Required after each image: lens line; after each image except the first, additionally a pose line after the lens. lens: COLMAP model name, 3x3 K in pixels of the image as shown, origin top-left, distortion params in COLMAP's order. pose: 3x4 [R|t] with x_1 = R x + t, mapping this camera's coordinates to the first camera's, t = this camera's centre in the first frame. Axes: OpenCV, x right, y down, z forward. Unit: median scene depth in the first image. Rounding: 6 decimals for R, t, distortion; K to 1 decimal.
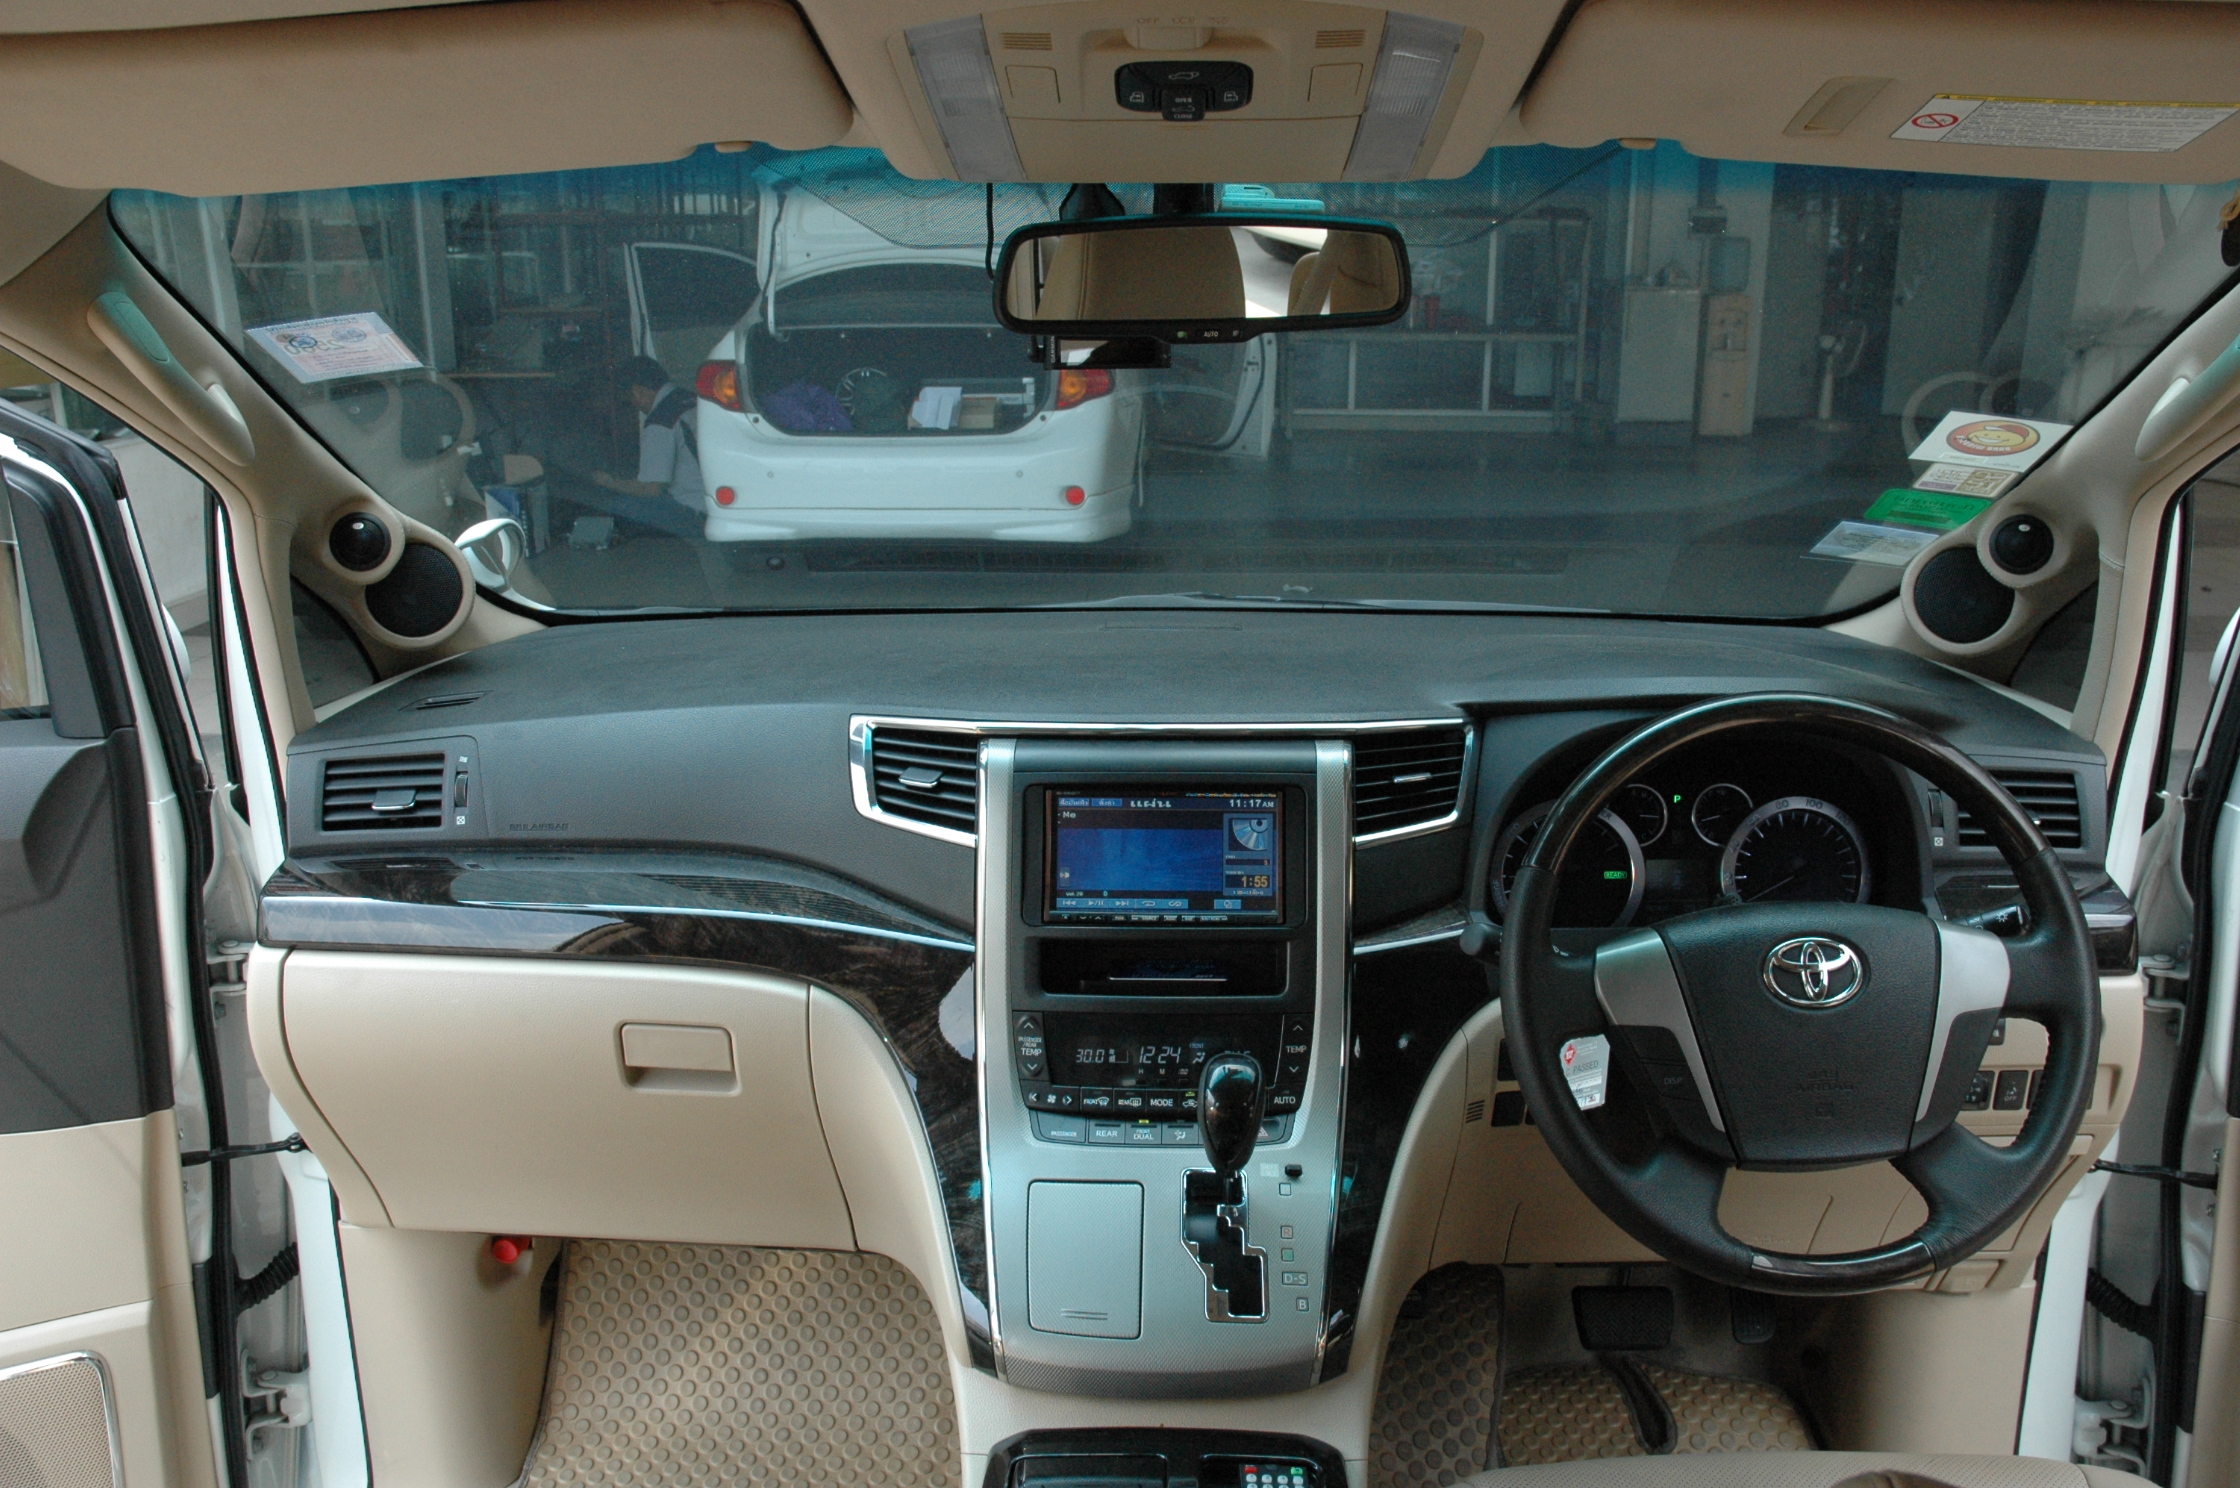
lens RADIAL K [[1747.4, 0, 1120.0], [0, 1747.4, 744.0], [0, 0, 1]] dist [-0.161637, 0.130944]
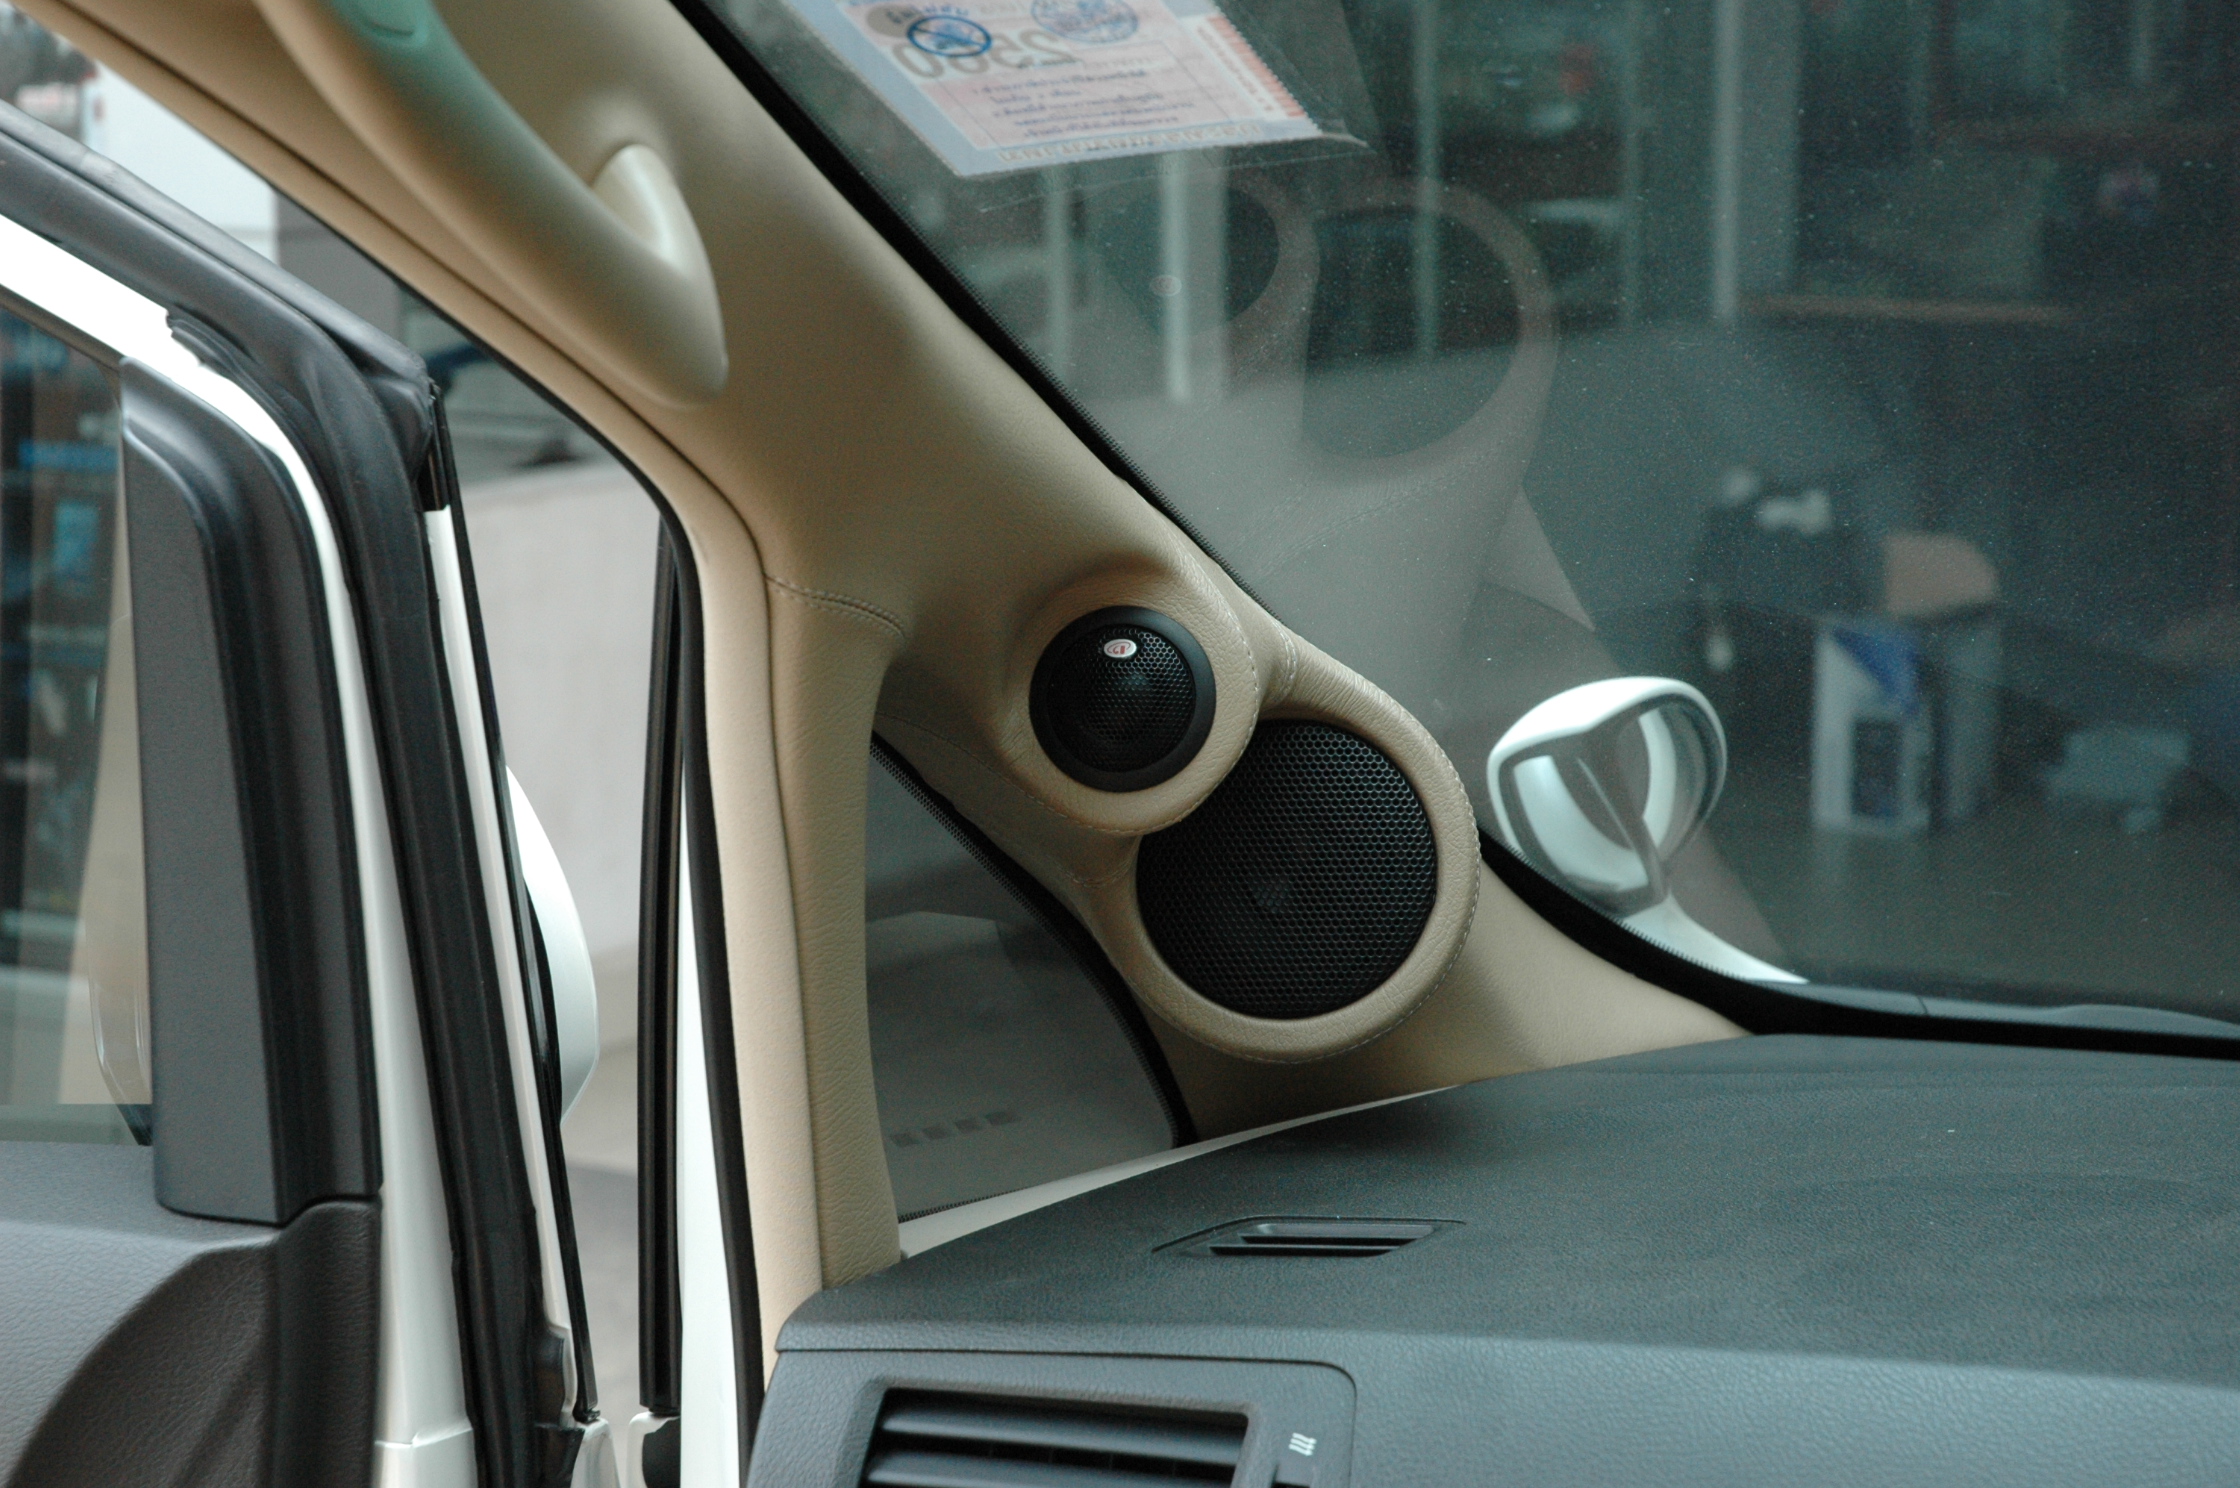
lens RADIAL K [[4758.6, 0, 1119.4], [0, 4758.6, 790.0], [0, 0, 1]] dist [0.198387, 0.059519]
pose [[0.862841, 0.070583, -0.500524, -0.005034], [-0.132857, 0.987055, -0.089837, -0.023475], [0.487703, 0.144013, 0.861049, 0.247228]]
